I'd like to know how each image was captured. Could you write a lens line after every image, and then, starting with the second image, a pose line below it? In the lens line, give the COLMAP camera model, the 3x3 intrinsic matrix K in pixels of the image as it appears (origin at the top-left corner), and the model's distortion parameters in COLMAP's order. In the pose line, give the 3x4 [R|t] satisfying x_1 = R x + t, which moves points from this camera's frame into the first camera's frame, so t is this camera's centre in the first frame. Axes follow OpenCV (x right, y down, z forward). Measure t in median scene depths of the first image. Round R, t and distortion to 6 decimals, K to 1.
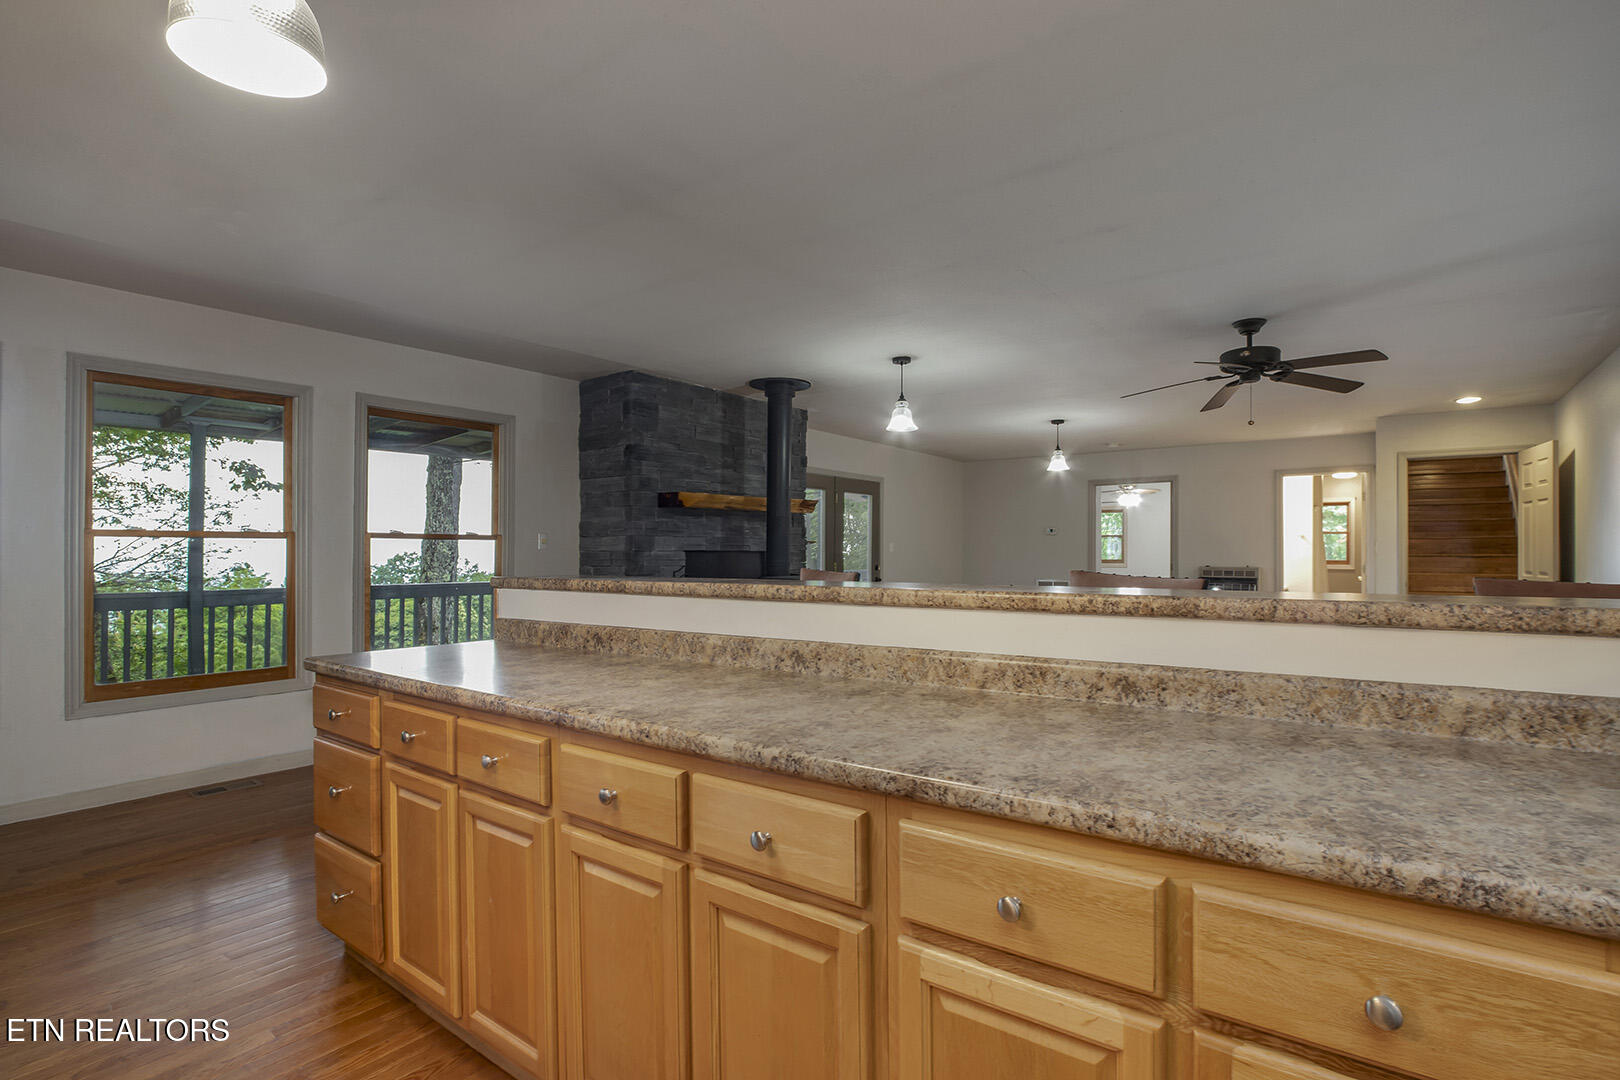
lens RADIAL K [[768.0, 0, 809.4], [0, 768.0, 551.3], [0, 0, 1]] dist [-0.025212, 0.004342]
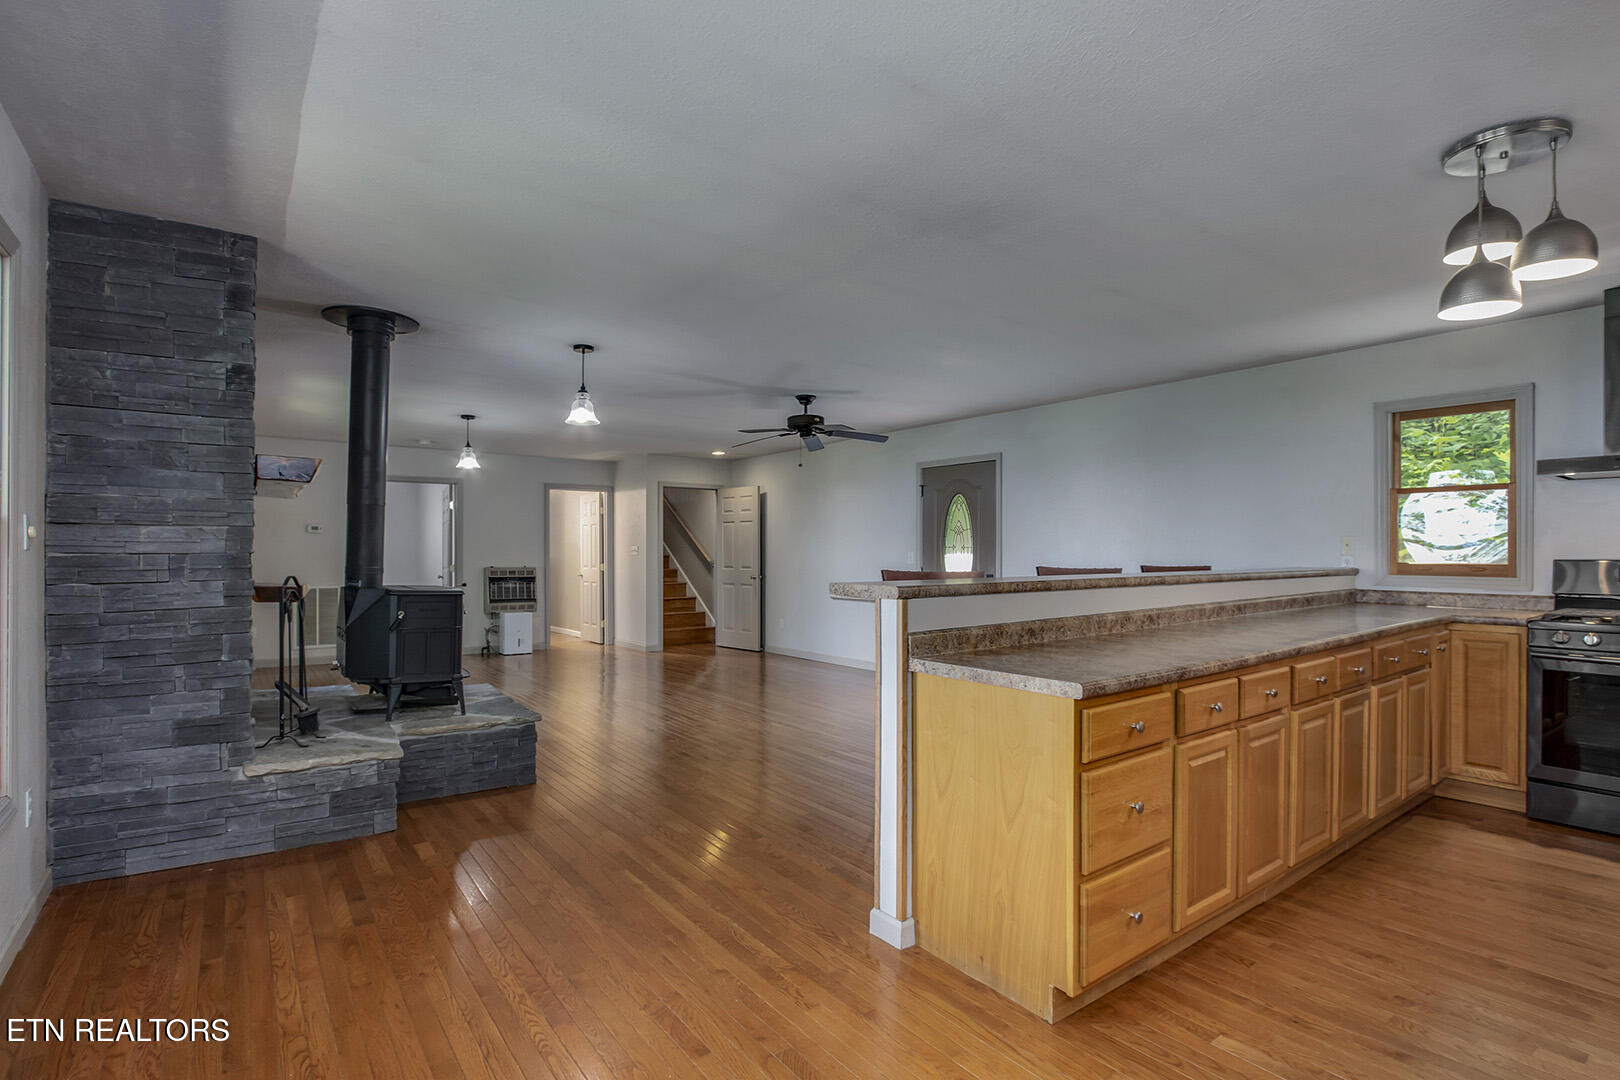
lens RADIAL K [[785.0, 0, 808.2], [0, 785.0, 550.4], [0, 0, 1]] dist [-0.021928, 0.000980]
pose [[0.283307, 0.003427, 0.959023, -1.412231], [-0.001959, 0.999994, -0.002995, -0.004278], [-0.959027, -0.001030, 0.283312, 0.934769]]
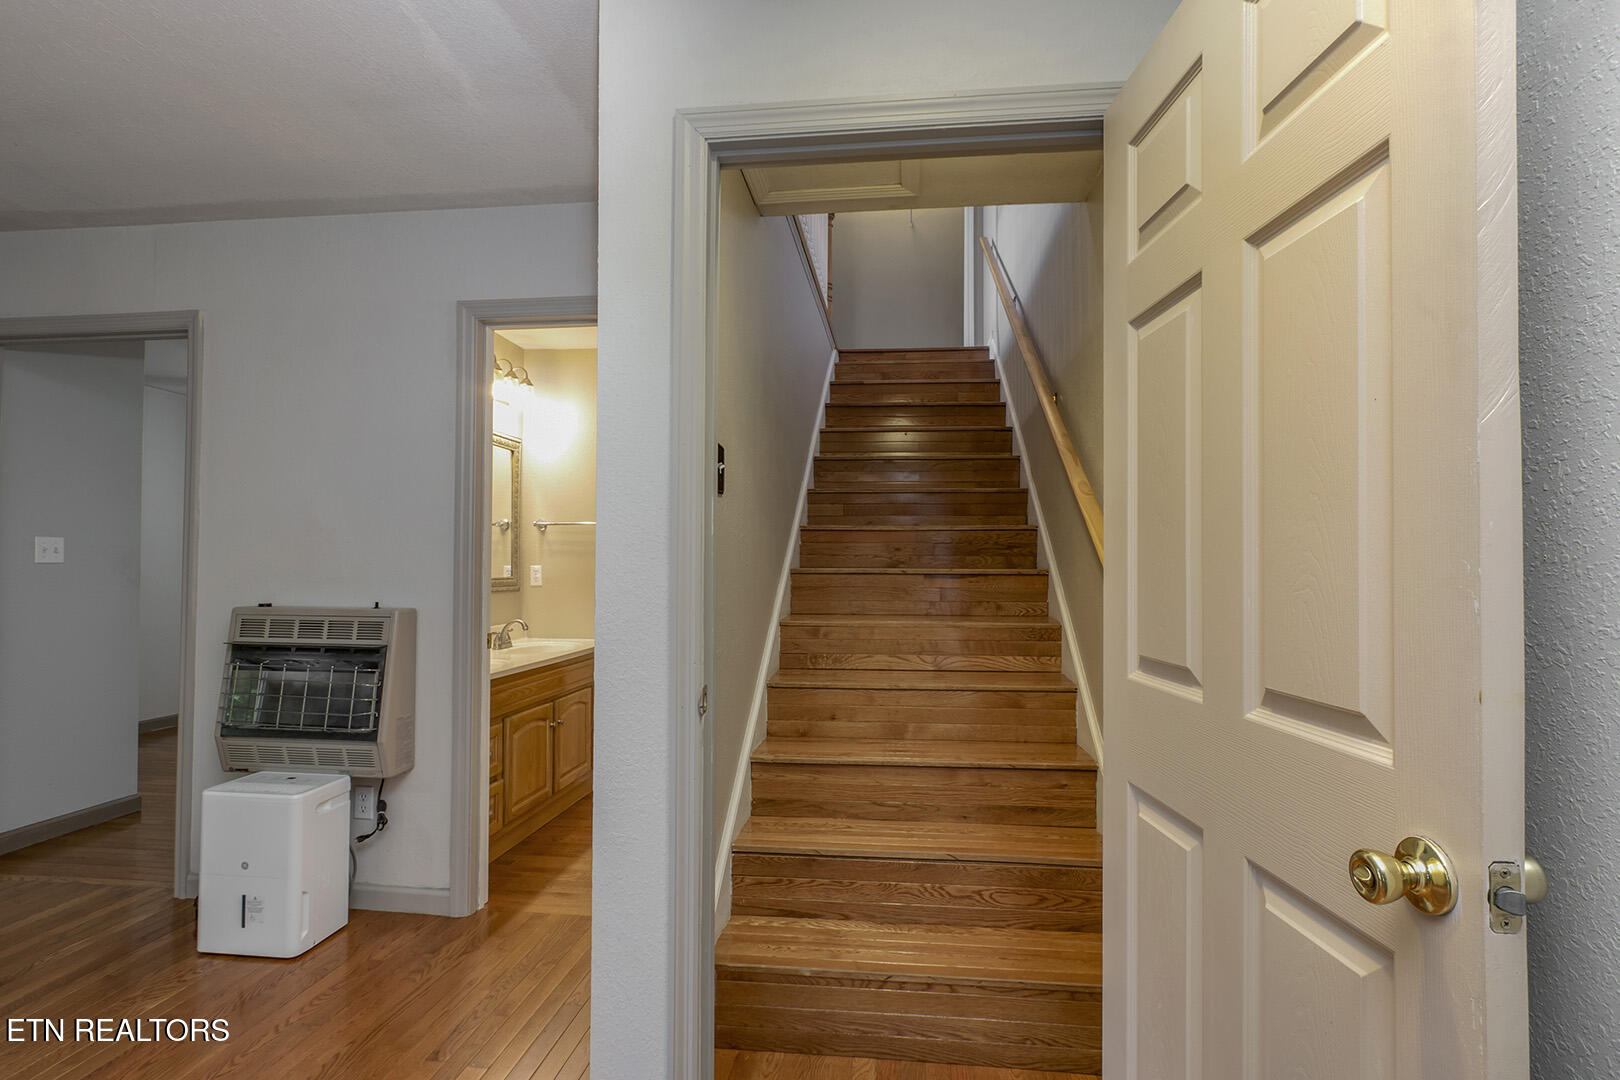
lens RADIAL K [[768.0, 0, 809.4], [0, 768.0, 551.3], [0, 0, 1]] dist [-0.025212, 0.004342]
pose [[0.866813, 0.009737, 0.498538, 1.961471], [-0.009725, 0.999949, -0.002622, -0.010316], [-0.498538, -0.002576, 0.866864, 2.198761]]
